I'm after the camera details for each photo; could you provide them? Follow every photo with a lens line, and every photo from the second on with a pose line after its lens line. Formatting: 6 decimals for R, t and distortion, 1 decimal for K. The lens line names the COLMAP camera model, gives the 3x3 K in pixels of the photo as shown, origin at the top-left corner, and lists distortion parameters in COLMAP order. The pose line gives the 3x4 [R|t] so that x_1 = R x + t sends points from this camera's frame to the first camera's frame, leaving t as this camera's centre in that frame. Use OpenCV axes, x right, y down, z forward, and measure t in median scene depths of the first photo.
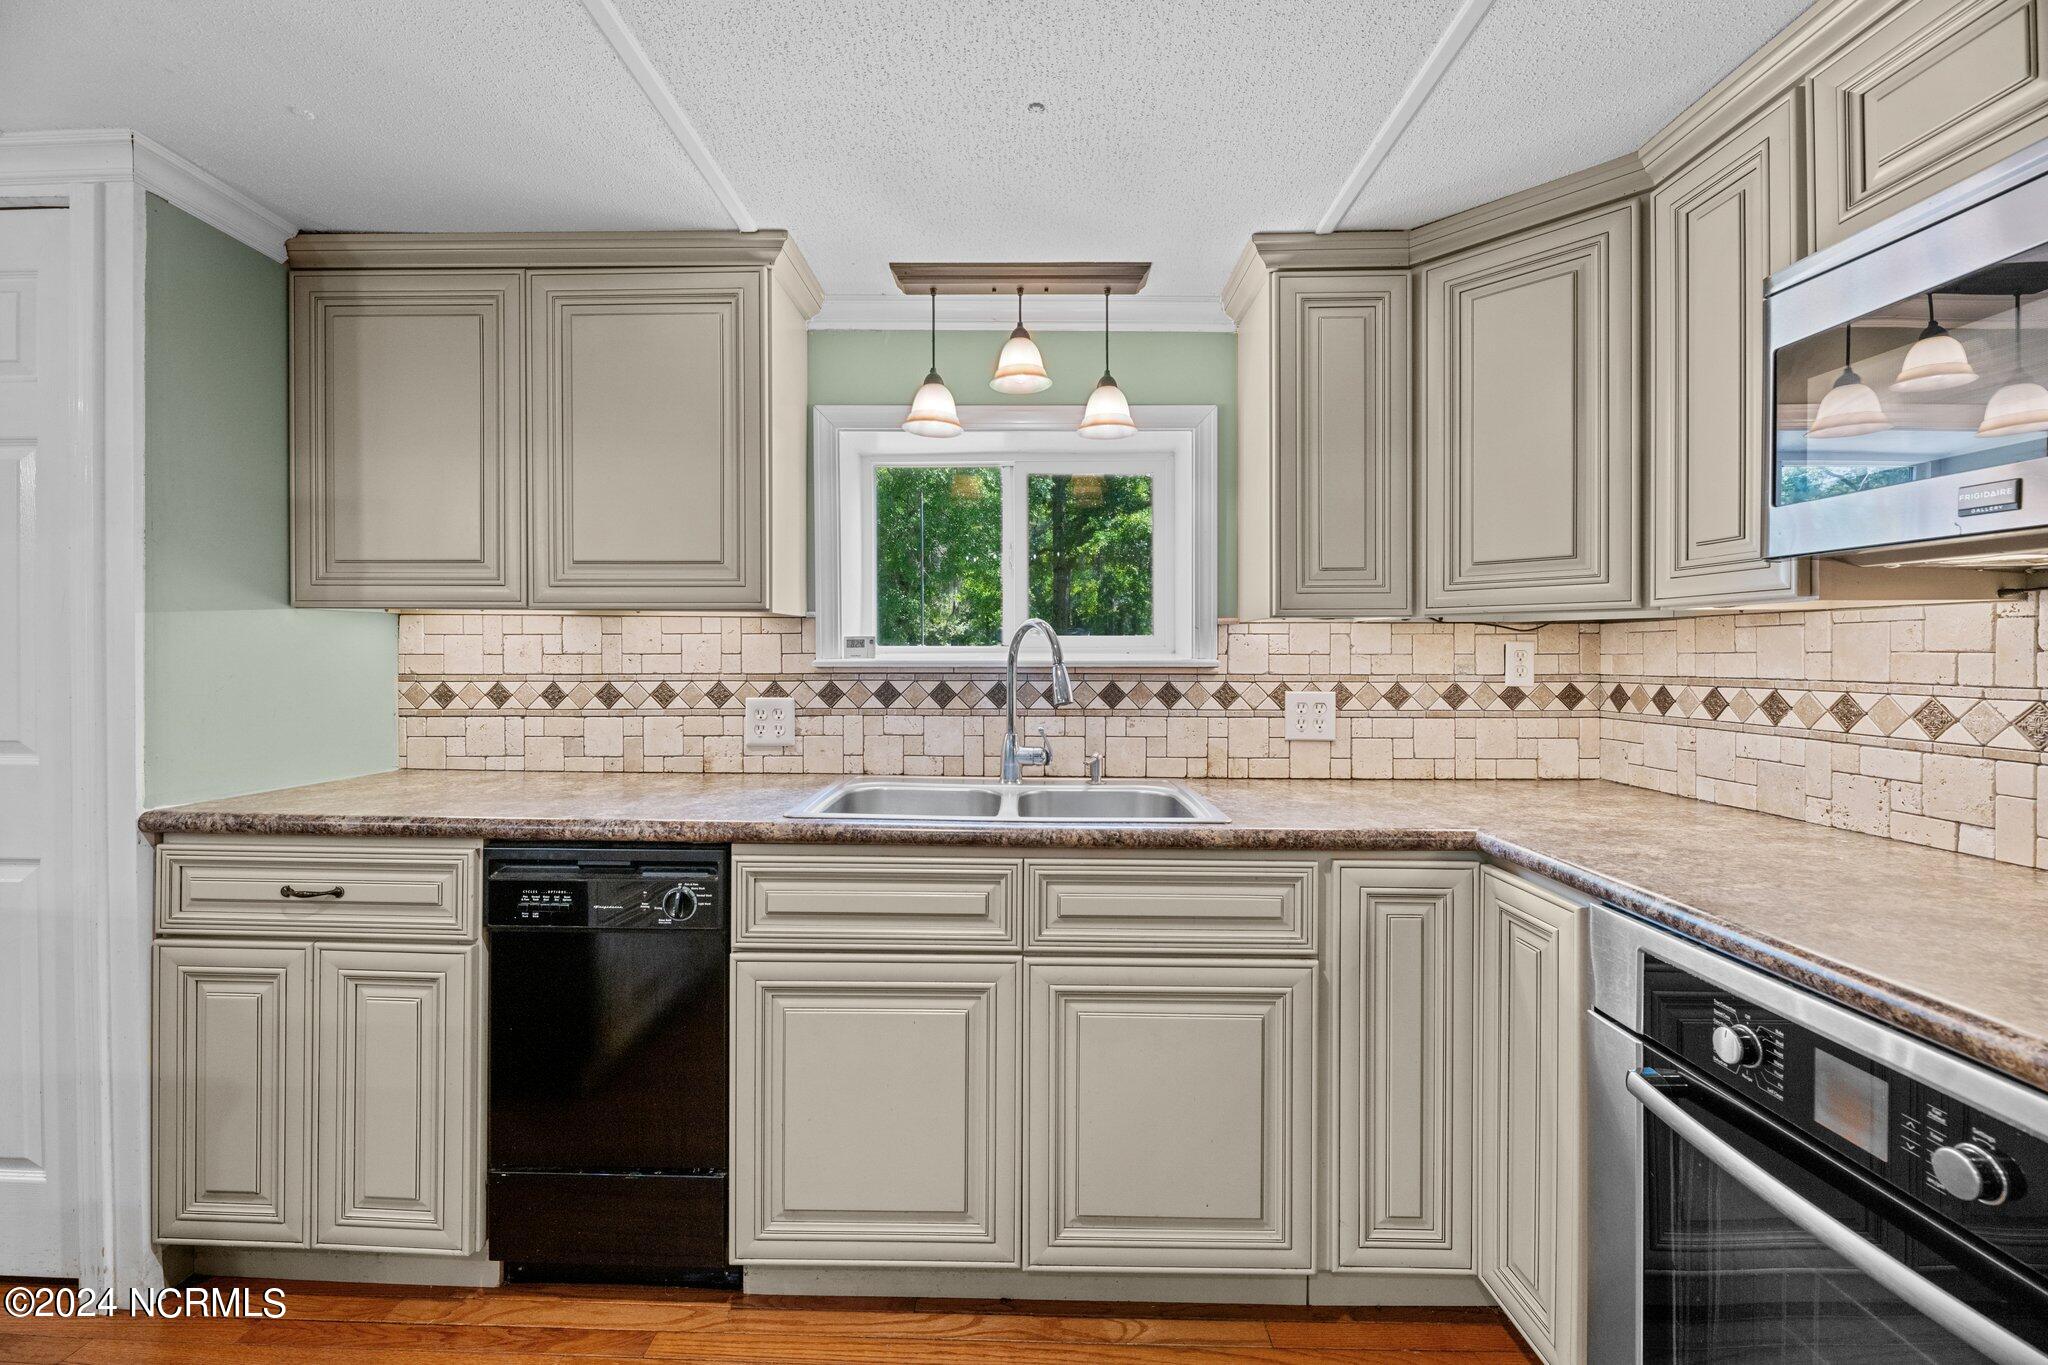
lens RADIAL K [[839.1, 0, 1026.8], [0, 839.1, 658.6], [0, 0, 1]] dist [-0.007654, -0.000623]
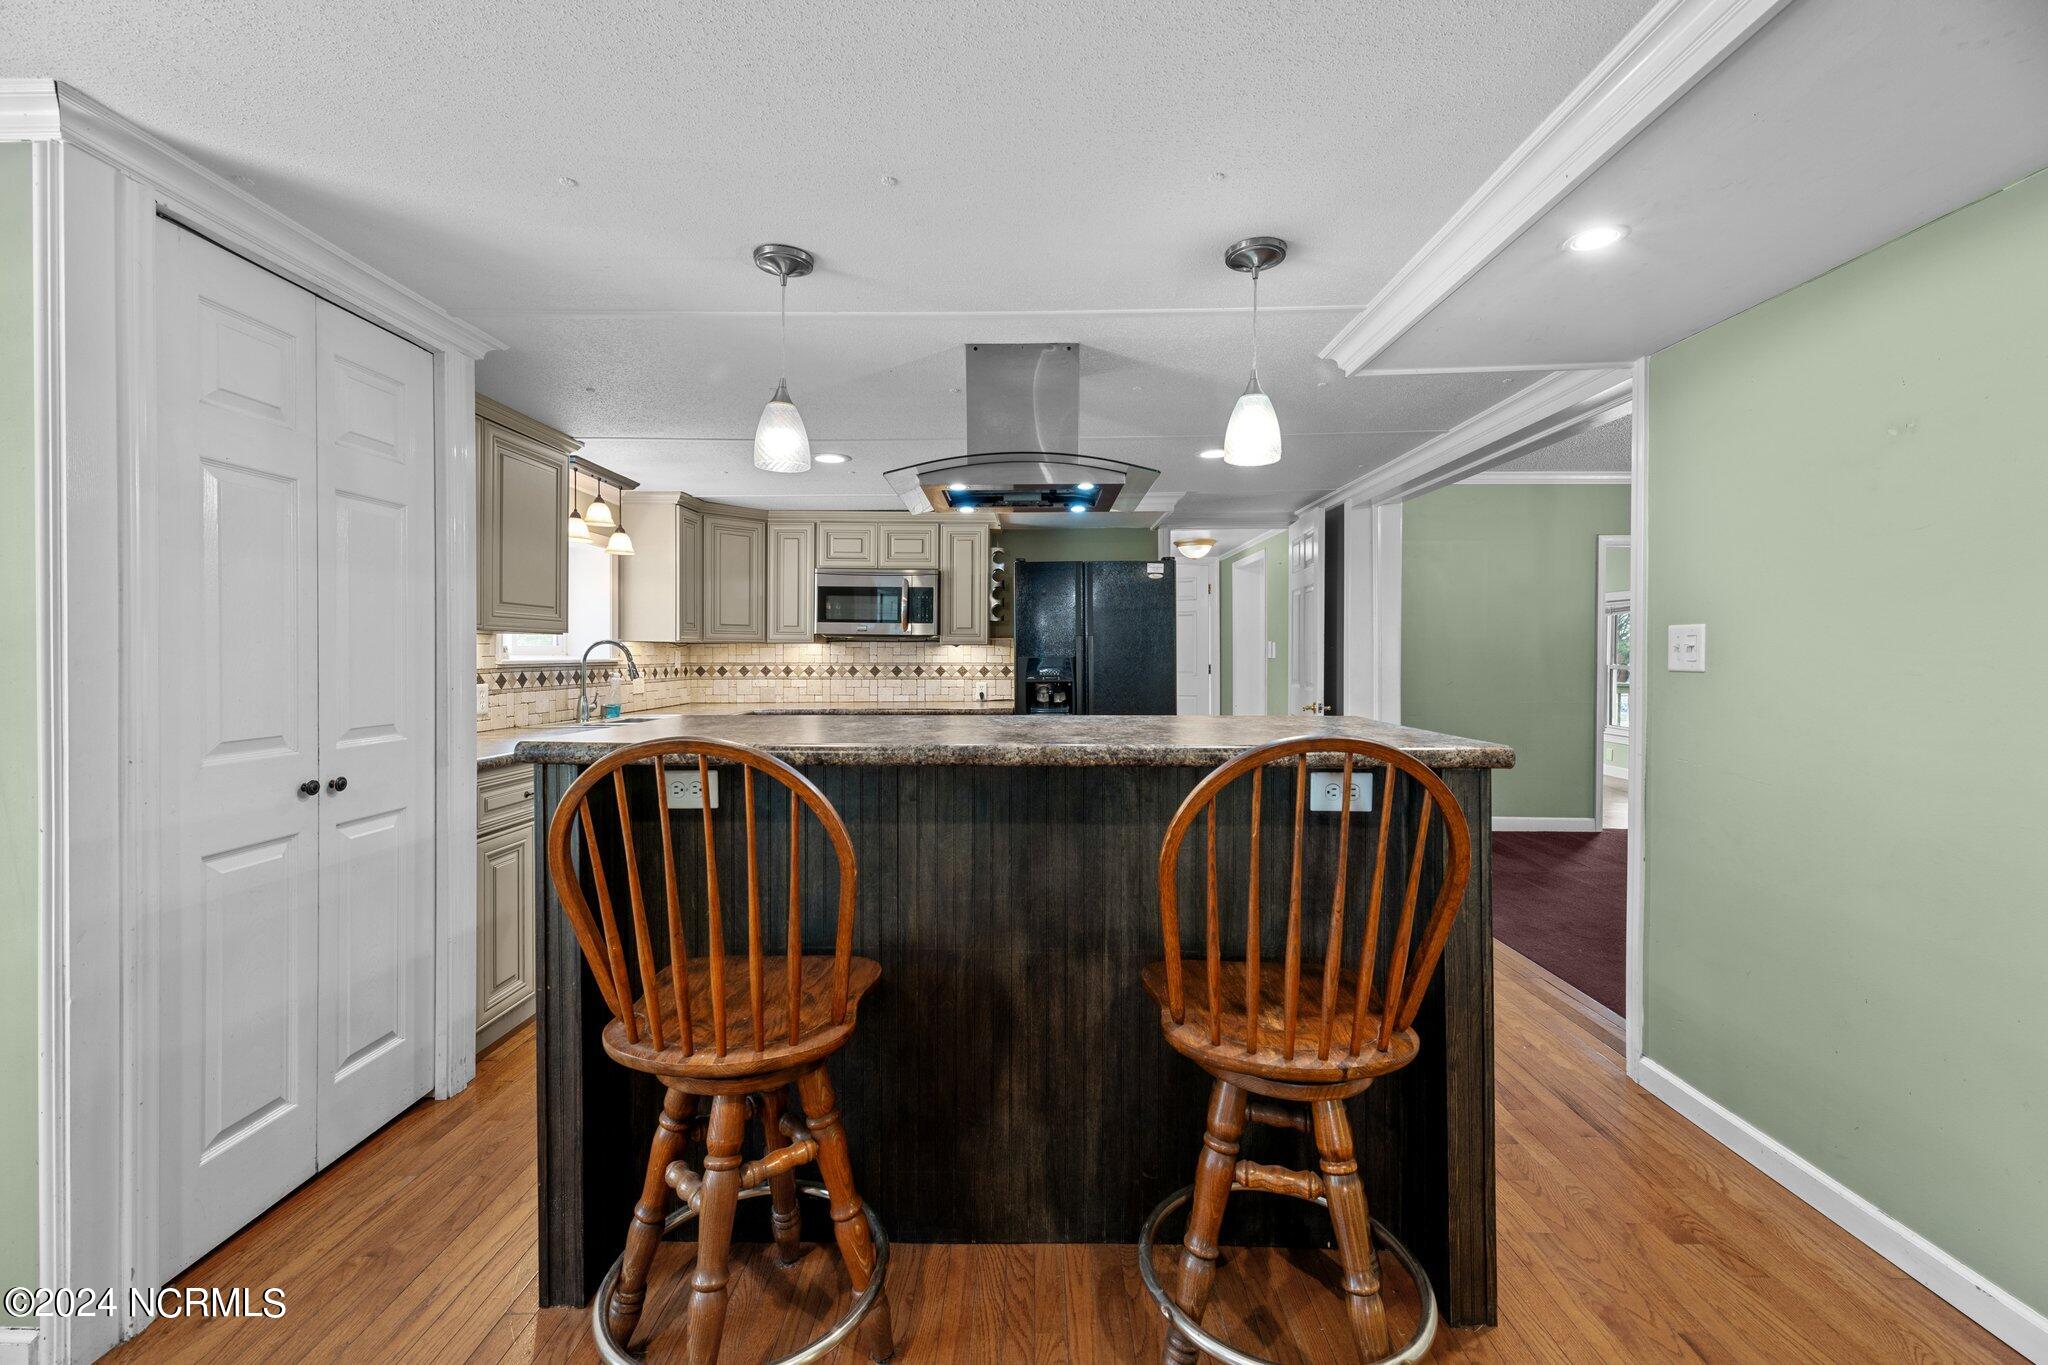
lens RADIAL K [[839.1, 0, 1016.9], [0, 839.1, 678.8], [0, 0, 1]] dist [-0.007654, -0.000623]
pose [[0.004922, -0.032260, 0.999467, -2.282491], [0.002031, 0.999478, 0.032250, -0.015901], [-0.999986, 0.001871, 0.004985, -0.034755]]
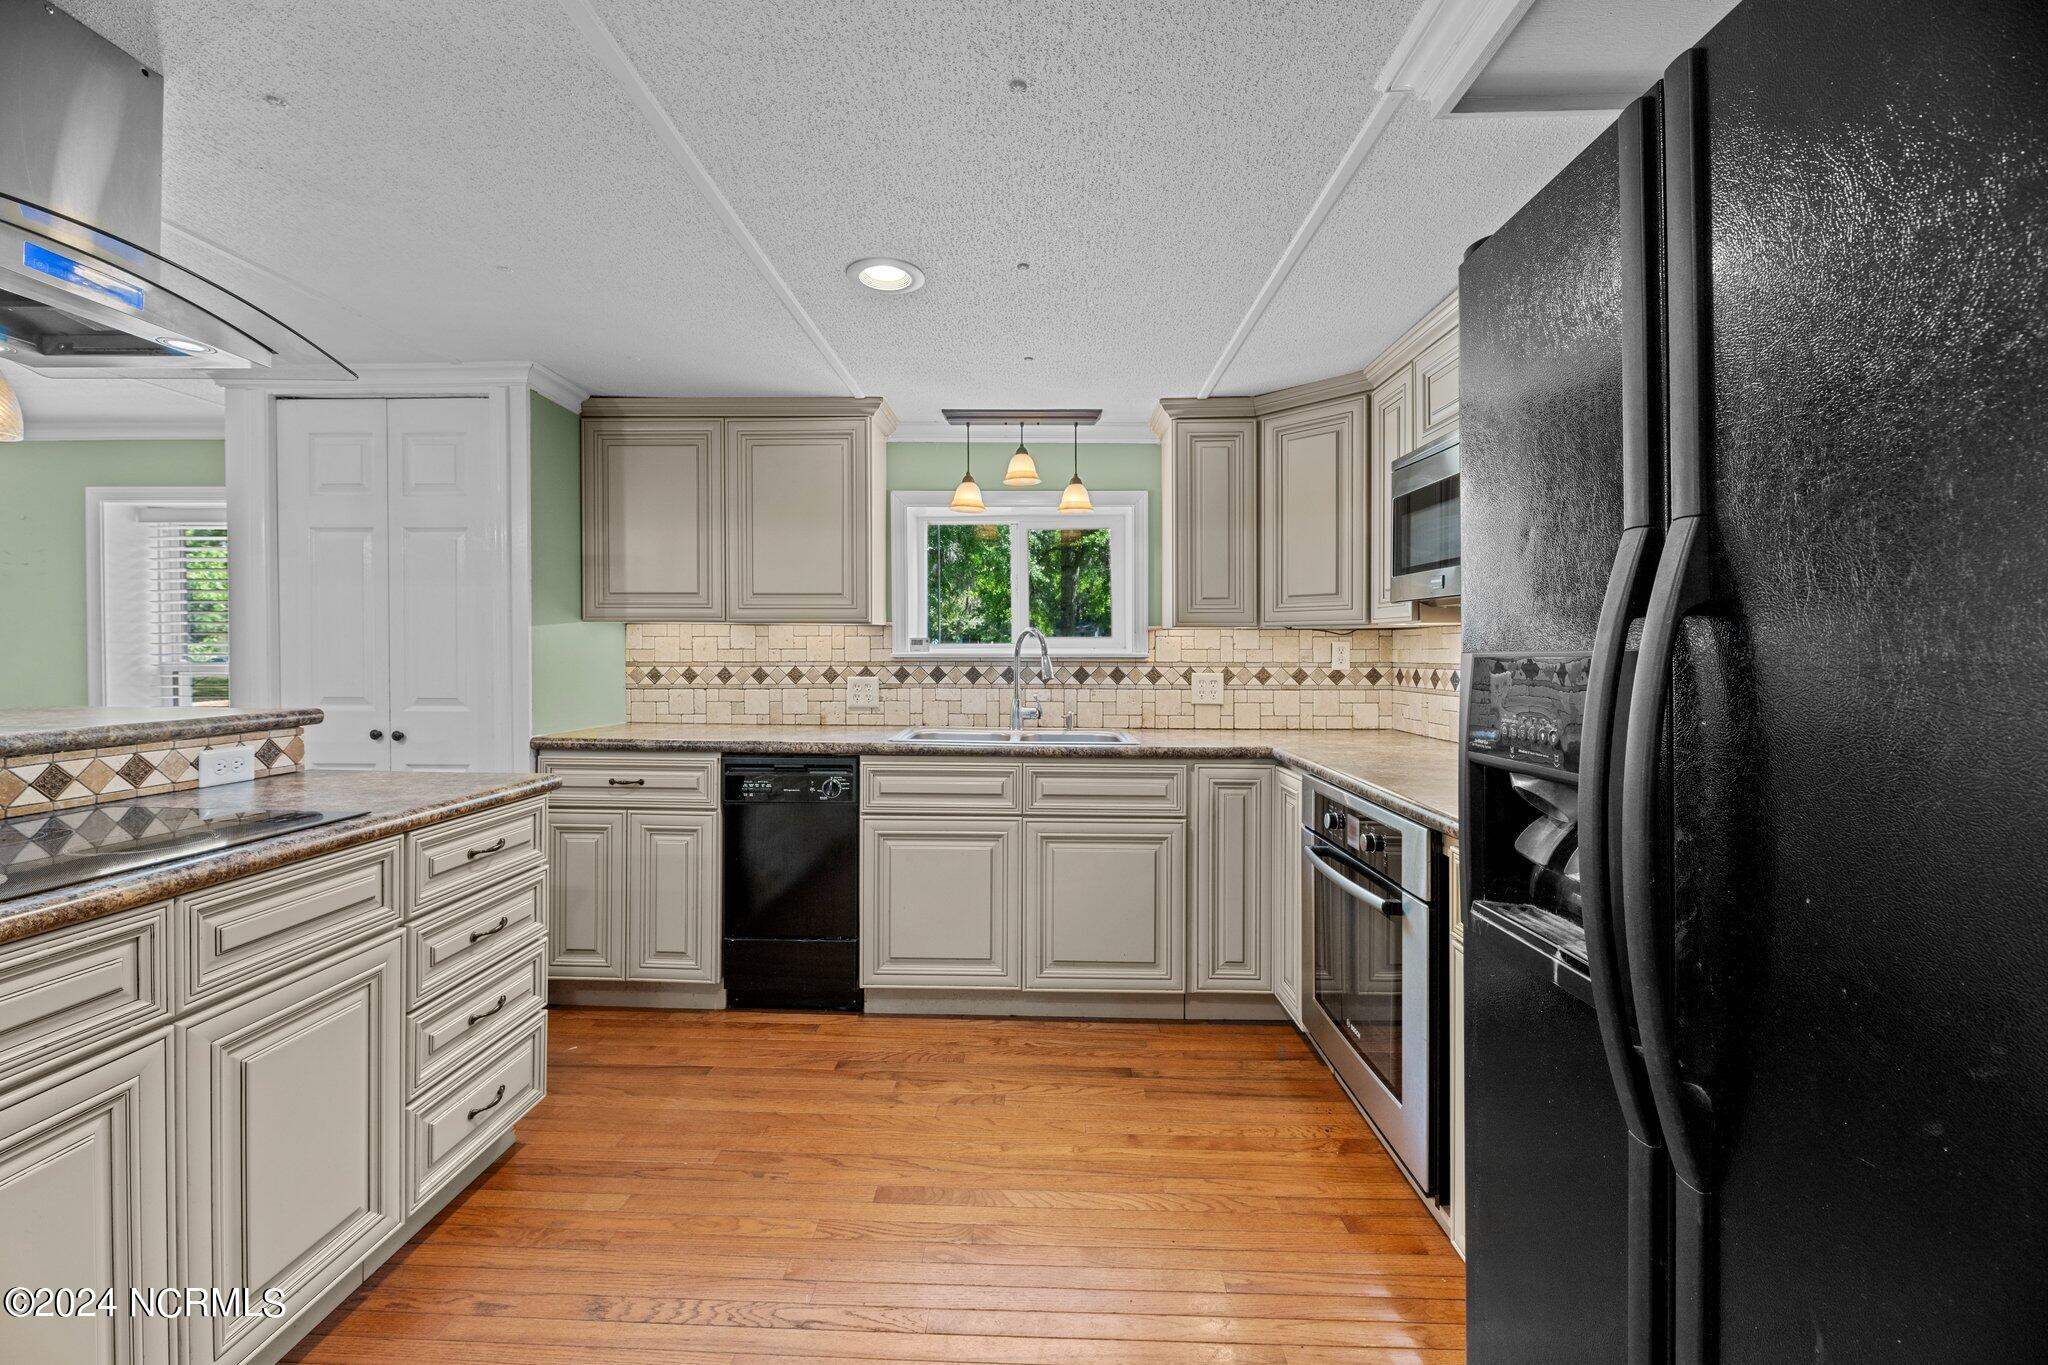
lens RADIAL K [[839.1, 0, 1030.0], [0, 839.1, 665.3], [0, 0, 1]] dist [-0.007654, -0.000623]
pose [[0.999961, 0.000296, -0.008849, 0.023978], [-0.000154, 0.999871, 0.016057, -0.000400], [0.008853, -0.016055, 0.999832, -0.686197]]
